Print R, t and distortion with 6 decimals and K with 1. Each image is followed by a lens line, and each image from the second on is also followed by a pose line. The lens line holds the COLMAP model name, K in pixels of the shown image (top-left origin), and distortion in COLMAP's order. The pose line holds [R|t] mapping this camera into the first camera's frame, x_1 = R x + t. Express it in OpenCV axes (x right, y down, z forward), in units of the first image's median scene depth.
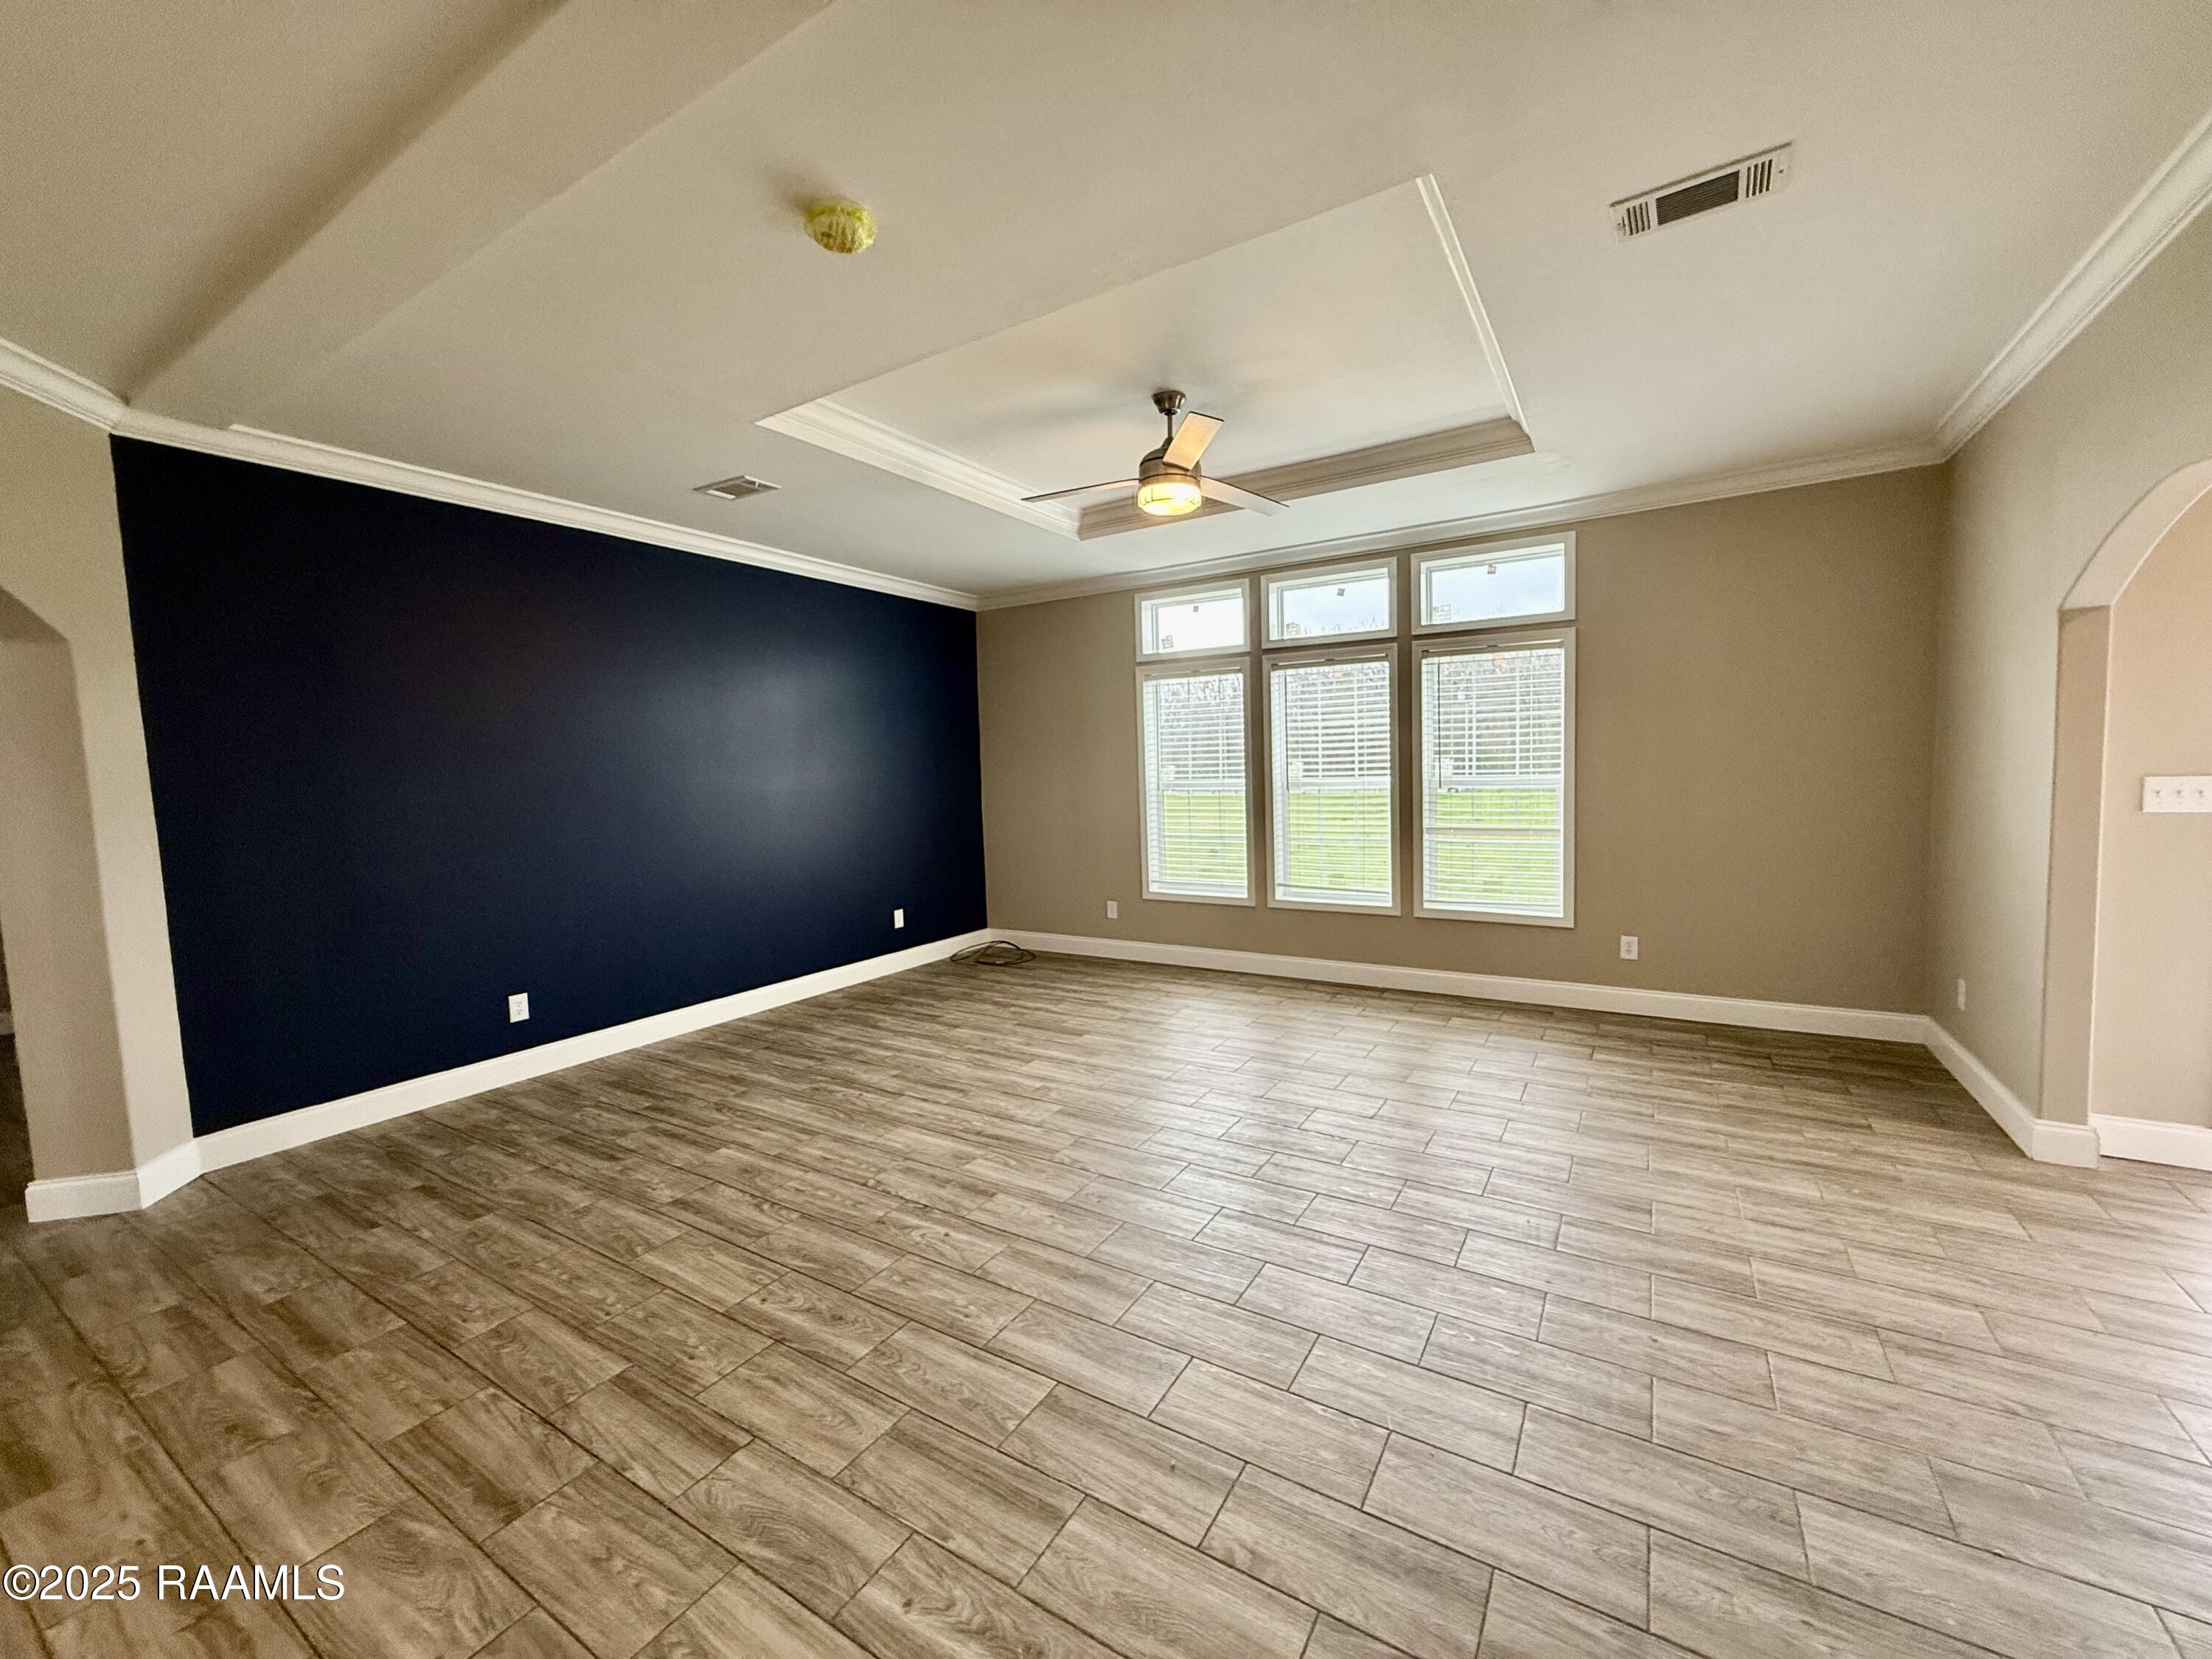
lens RADIAL K [[879.4, 0, 1102.3], [0, 879.4, 832.4], [0, 0, 1]] dist [-0.000987, -0.000213]
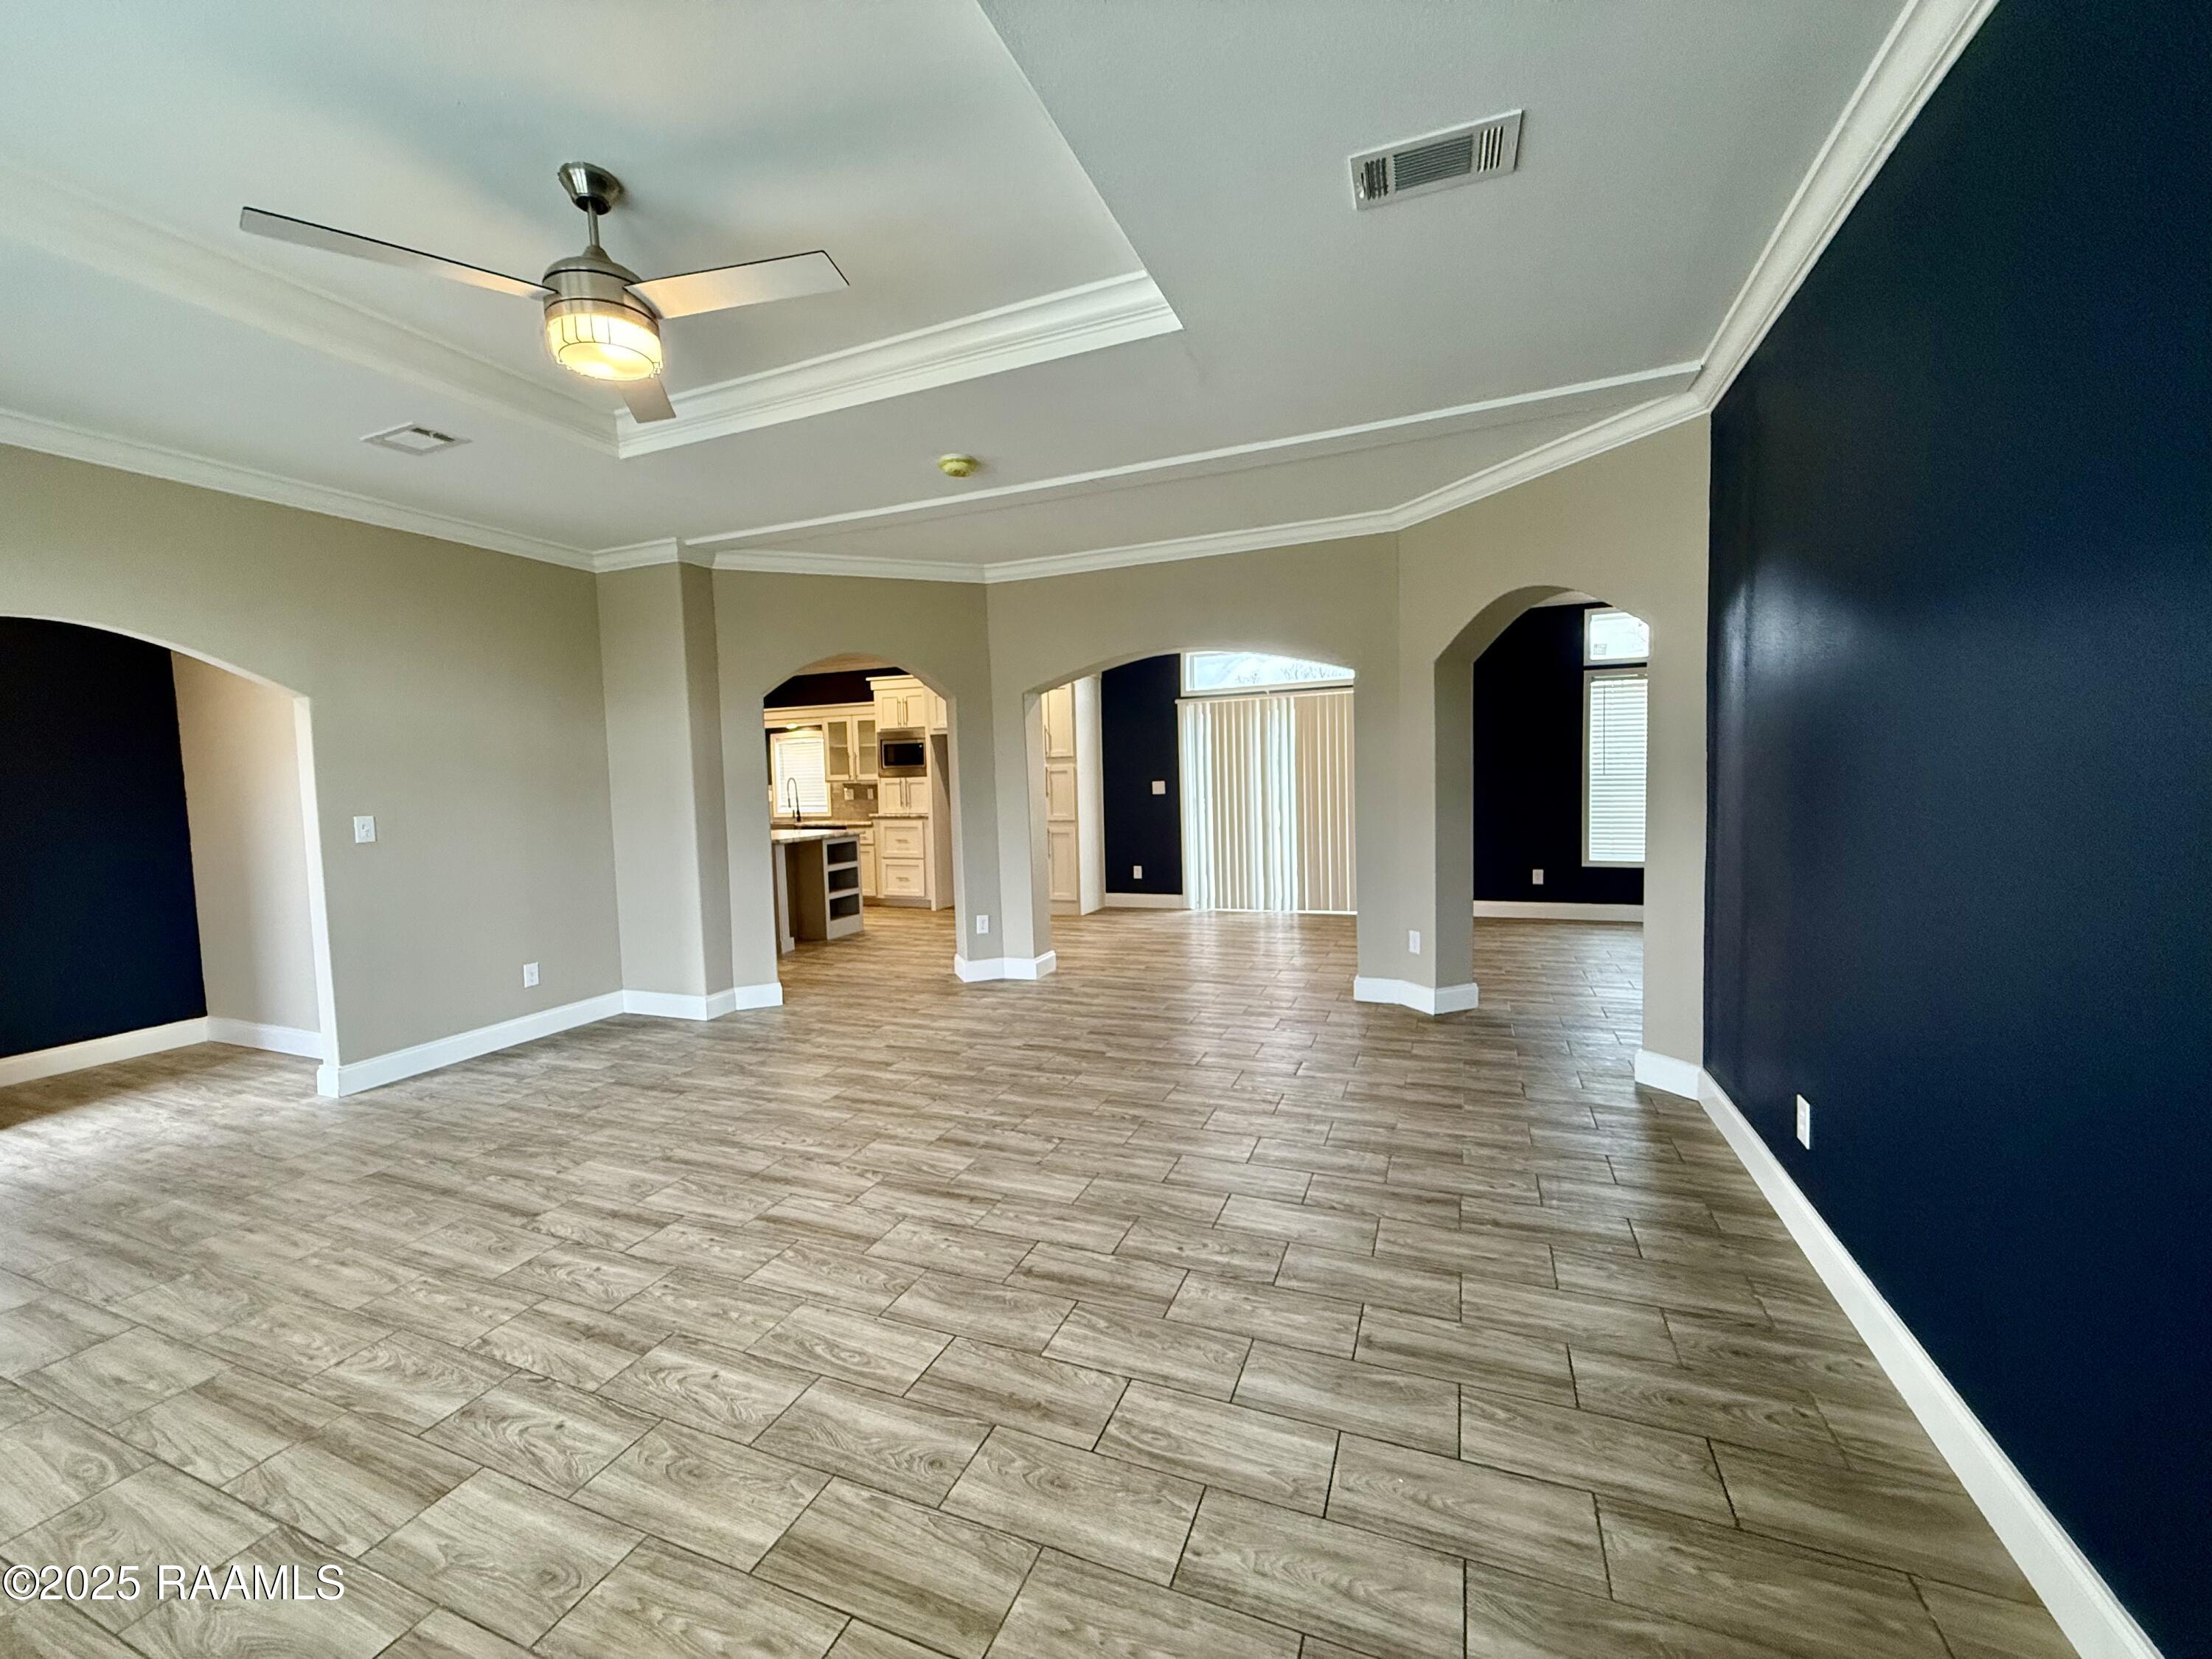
lens RADIAL K [[879.4, 0, 1102.3], [0, 879.4, 832.4], [0, 0, 1]] dist [-0.000987, -0.000213]
pose [[-0.983685, 0.072737, -0.164537, -0.157506], [0.047711, 0.987345, 0.151237, -0.131952], [0.173455, 0.140920, -0.974708, 1.893347]]
